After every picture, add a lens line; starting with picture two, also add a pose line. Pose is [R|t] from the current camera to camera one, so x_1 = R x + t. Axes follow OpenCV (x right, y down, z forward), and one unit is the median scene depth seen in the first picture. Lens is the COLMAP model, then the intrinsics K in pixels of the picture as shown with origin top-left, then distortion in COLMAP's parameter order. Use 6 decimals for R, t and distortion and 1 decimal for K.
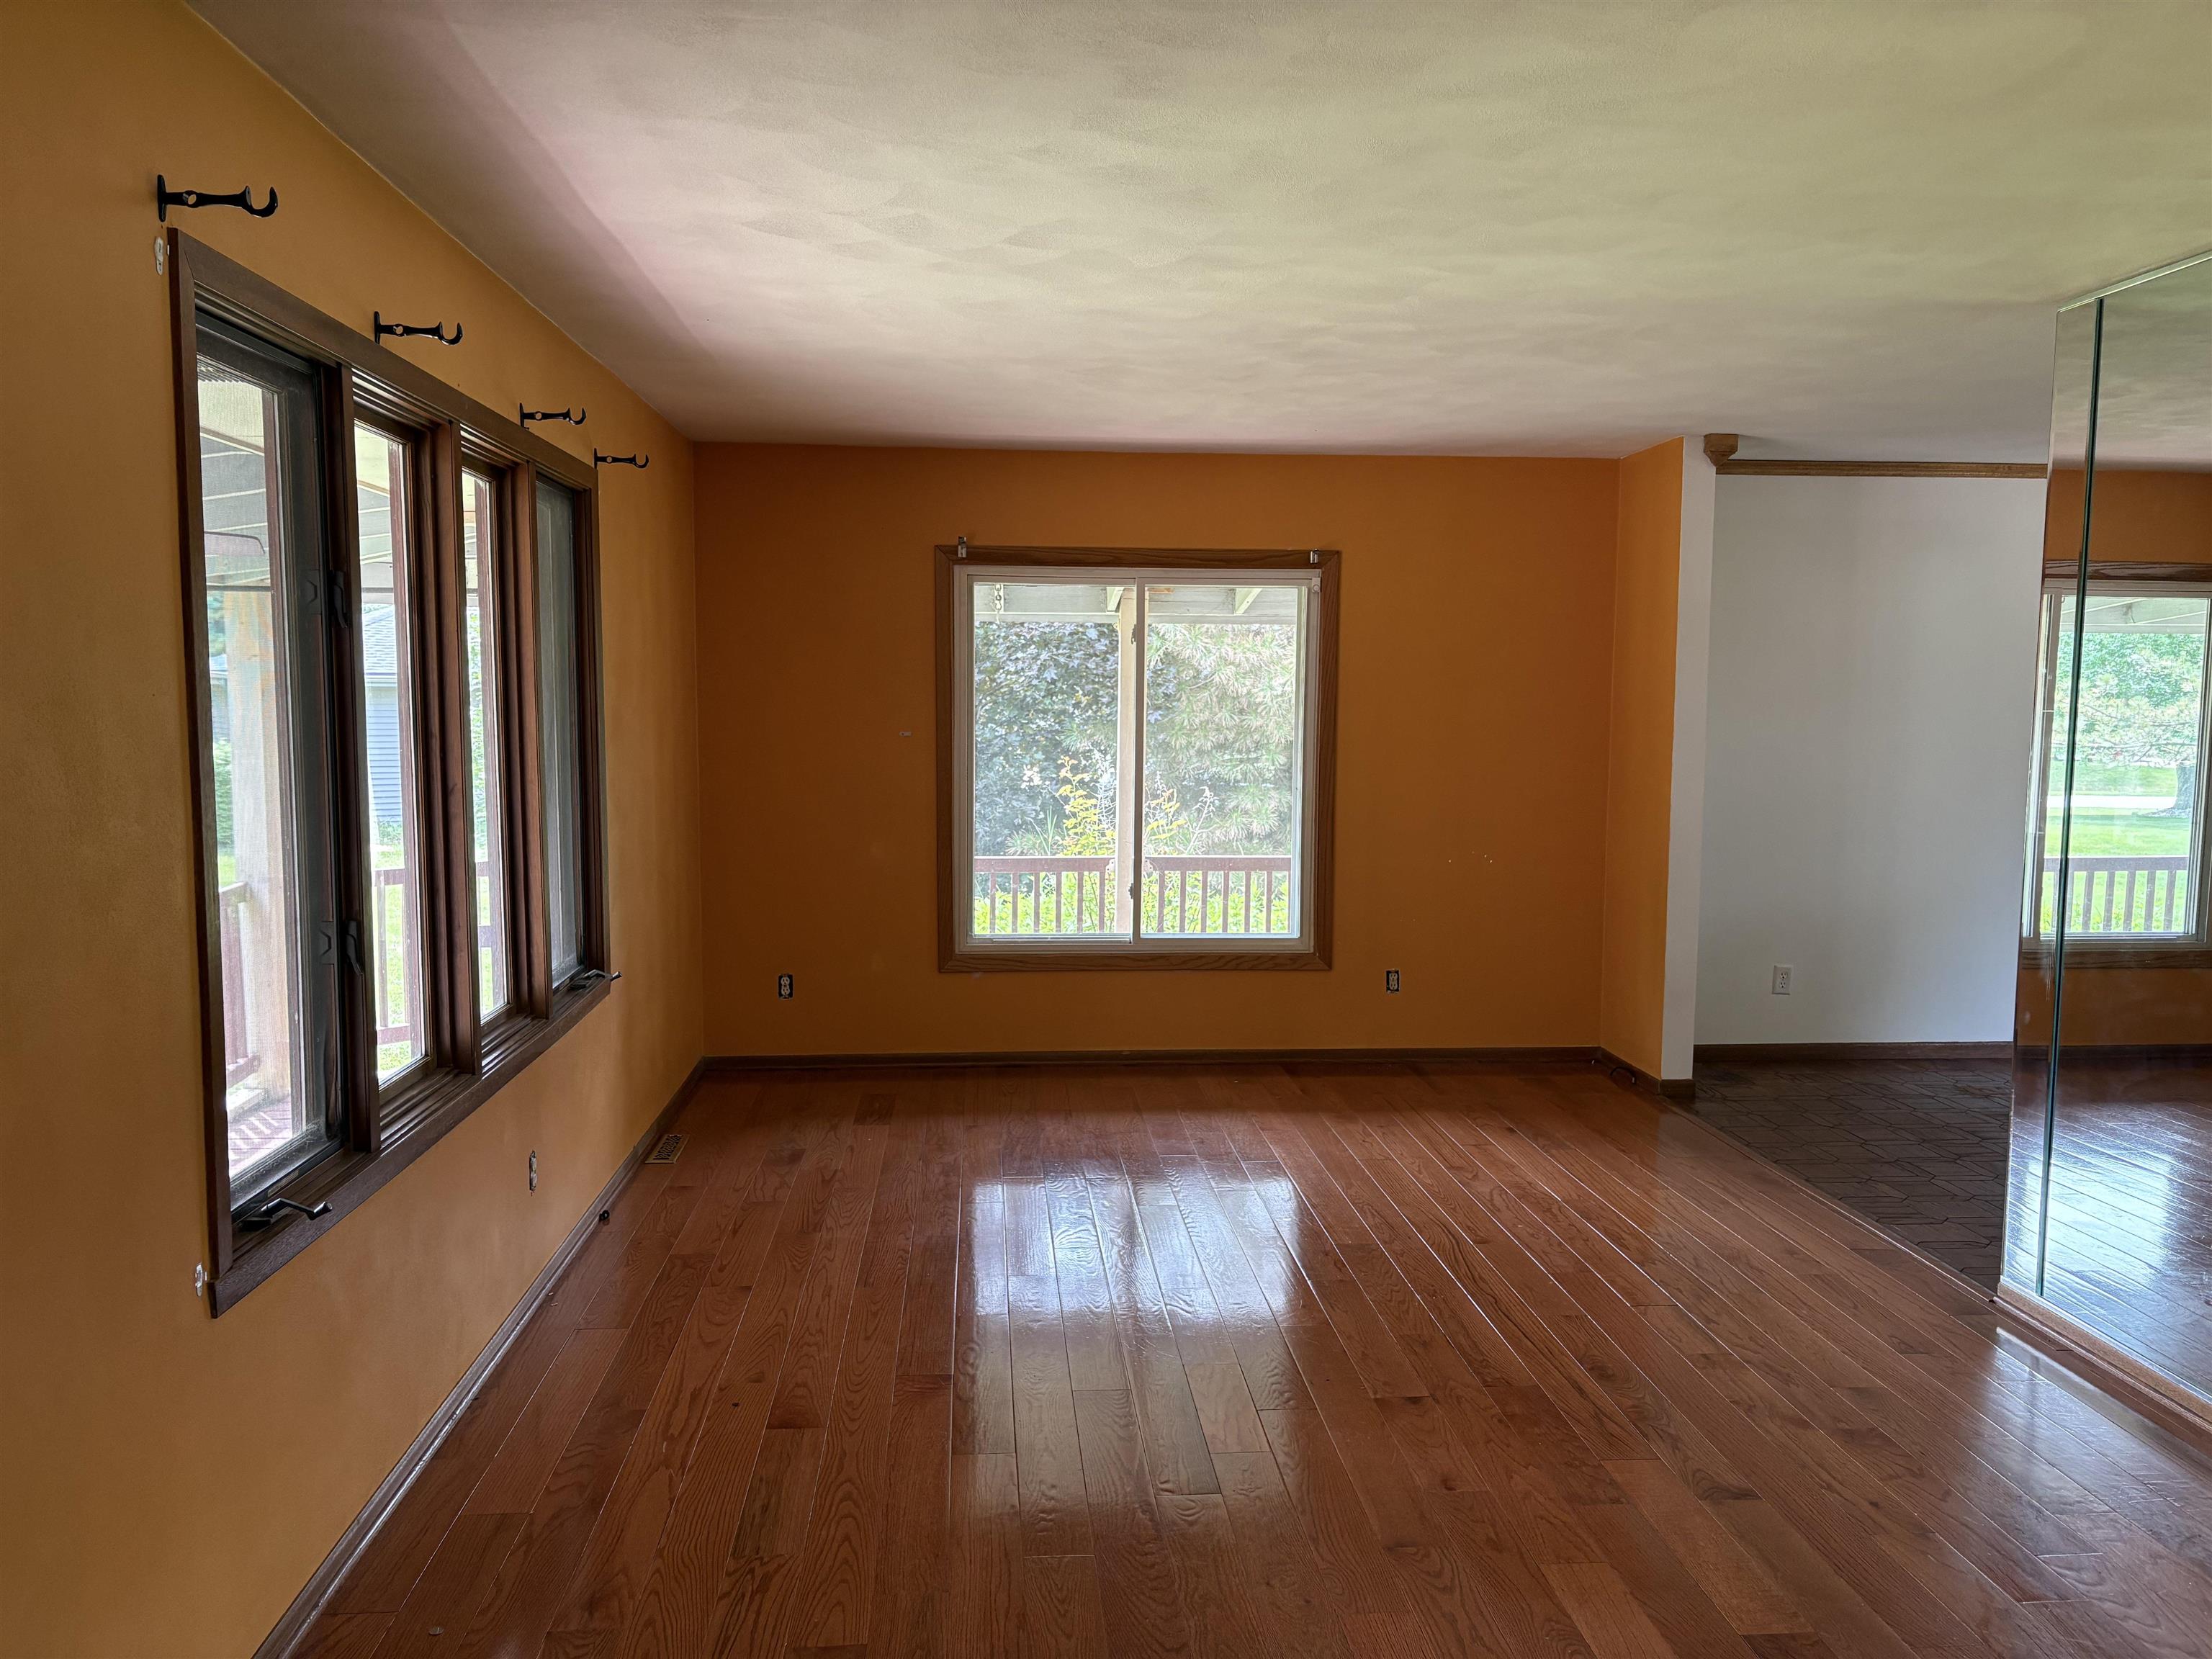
lens RADIAL K [[1651.4, 0, 1106.0], [0, 1651.4, 829.5], [0, 0, 1]] dist [0.043770, -0.002077]
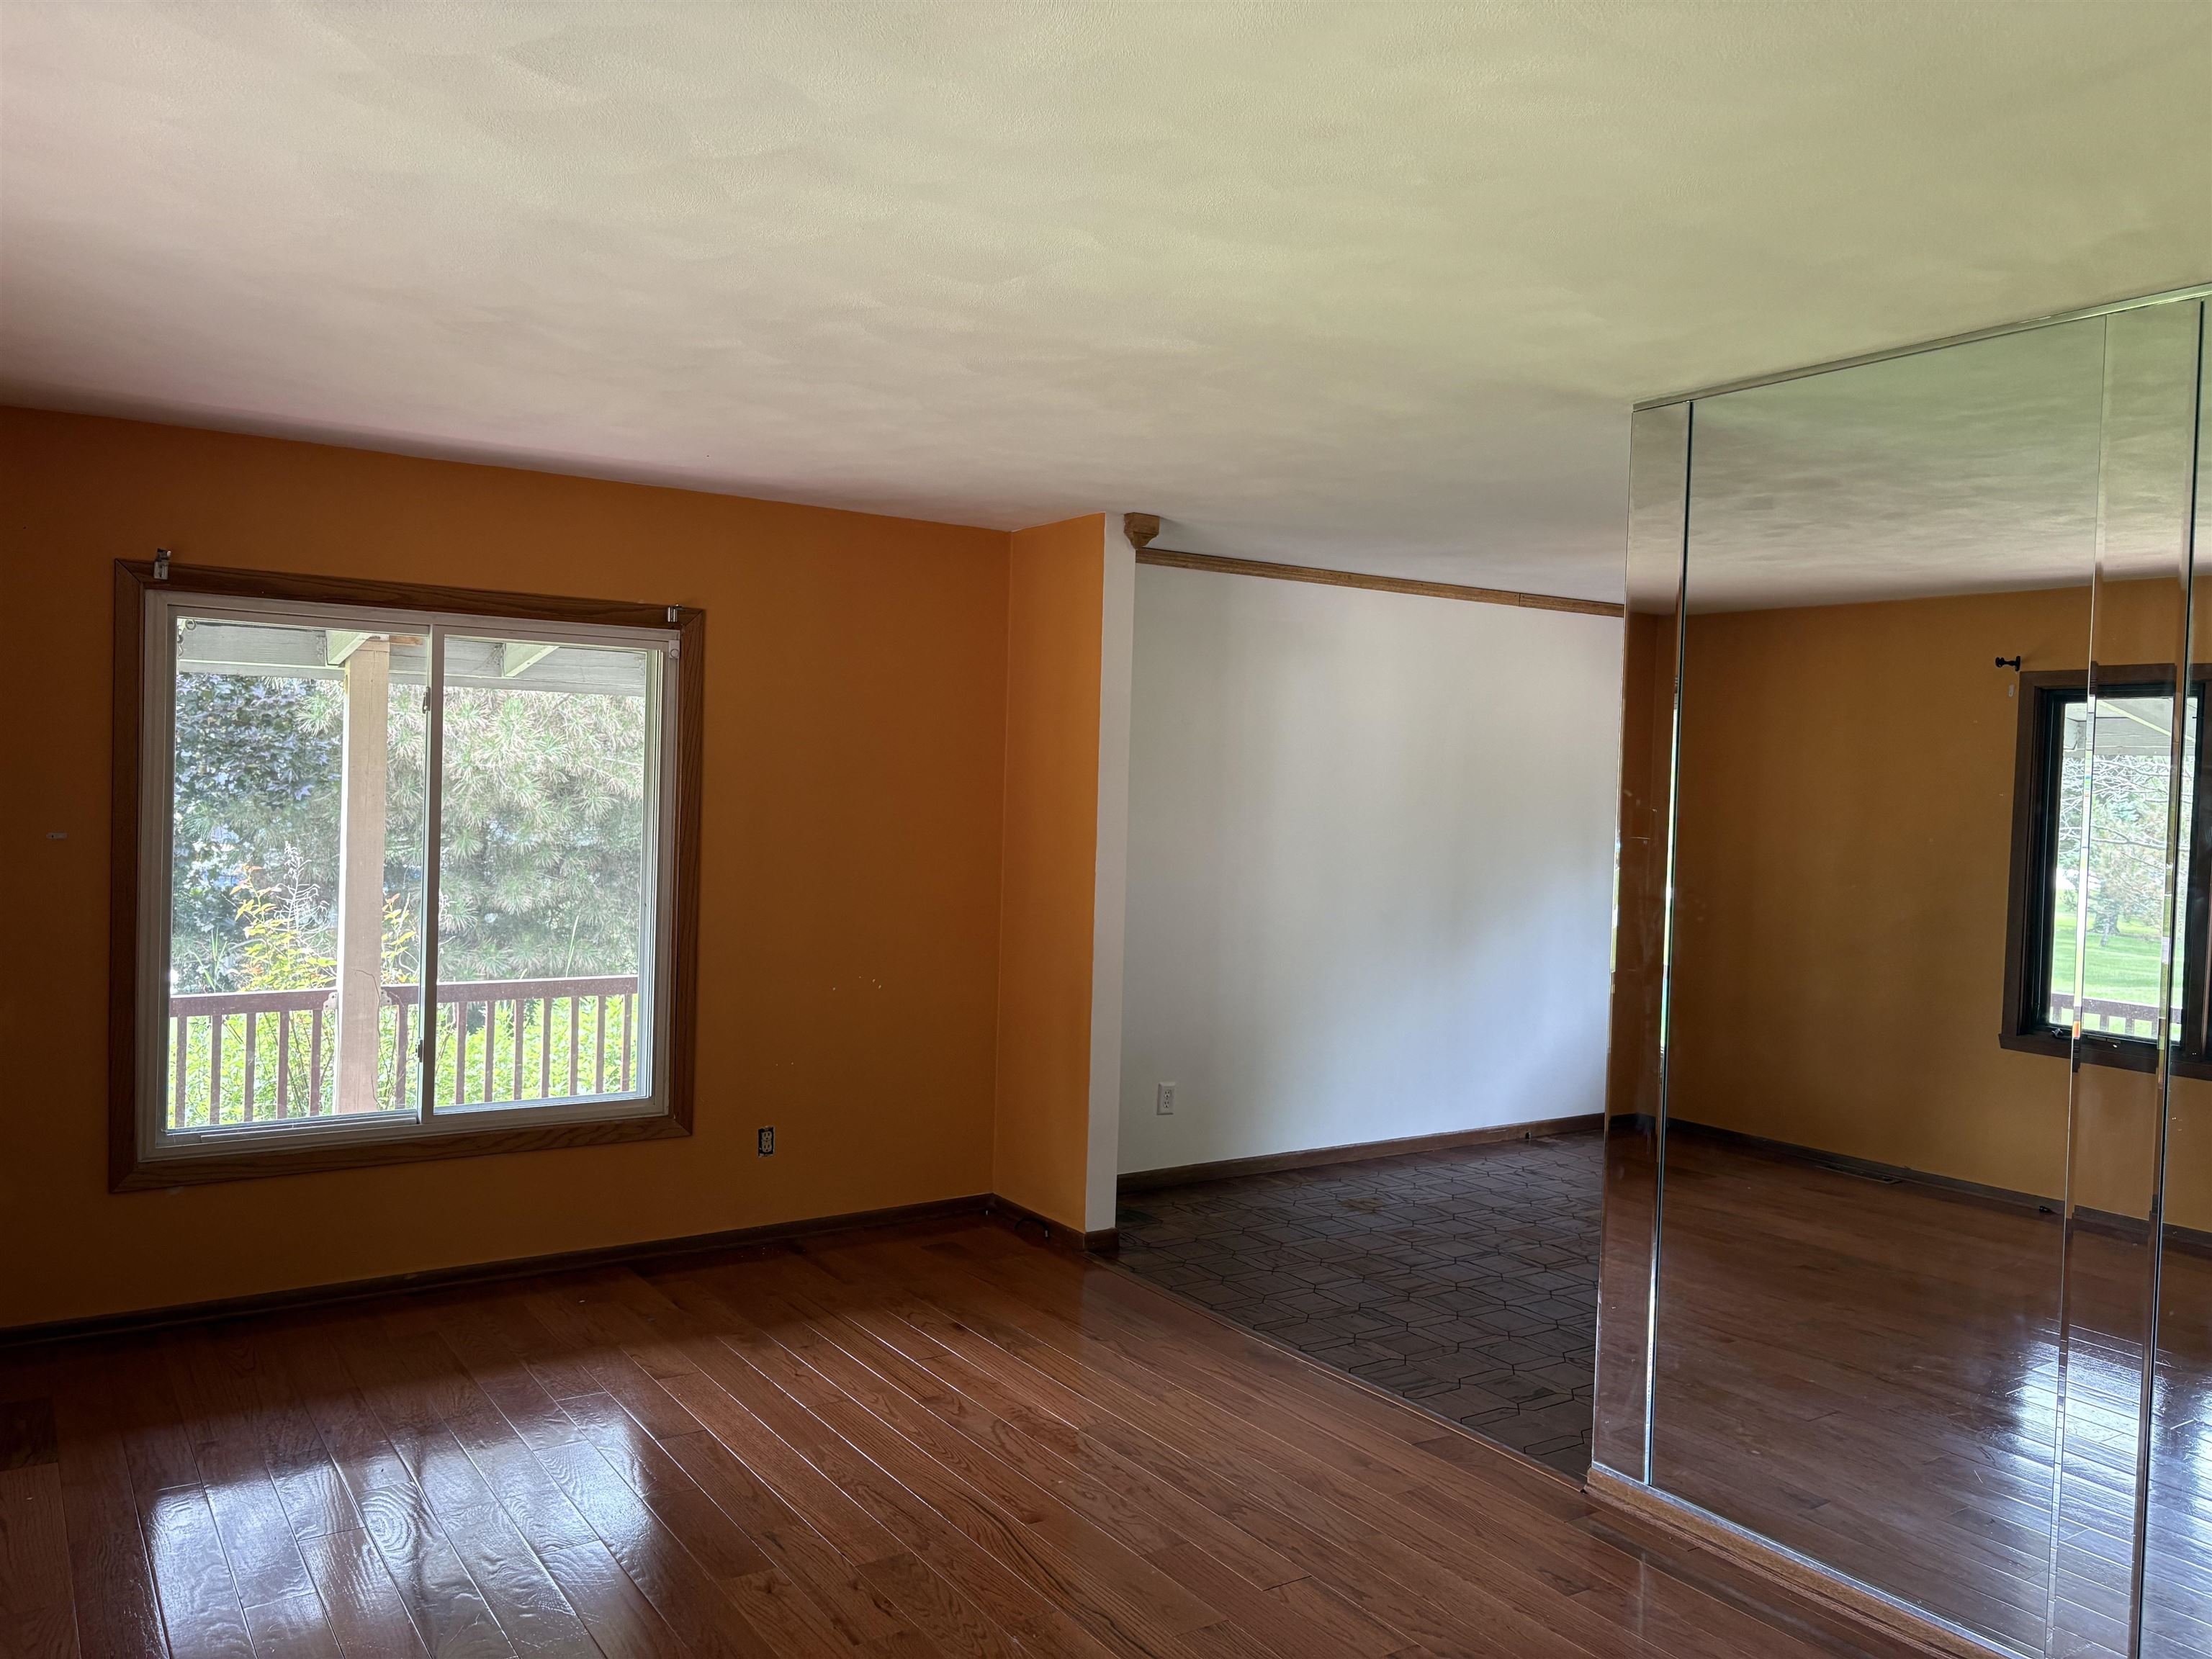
lens RADIAL K [[1667.7, 0, 1110.5], [0, 1667.7, 806.1], [0, 0, 1]] dist [0.054834, -0.061600]
pose [[0.866732, 0.010400, 0.498666, -0.096782], [0.016288, 0.998659, -0.049137, -0.030924], [-0.498509, 0.050711, 0.865400, 0.210343]]
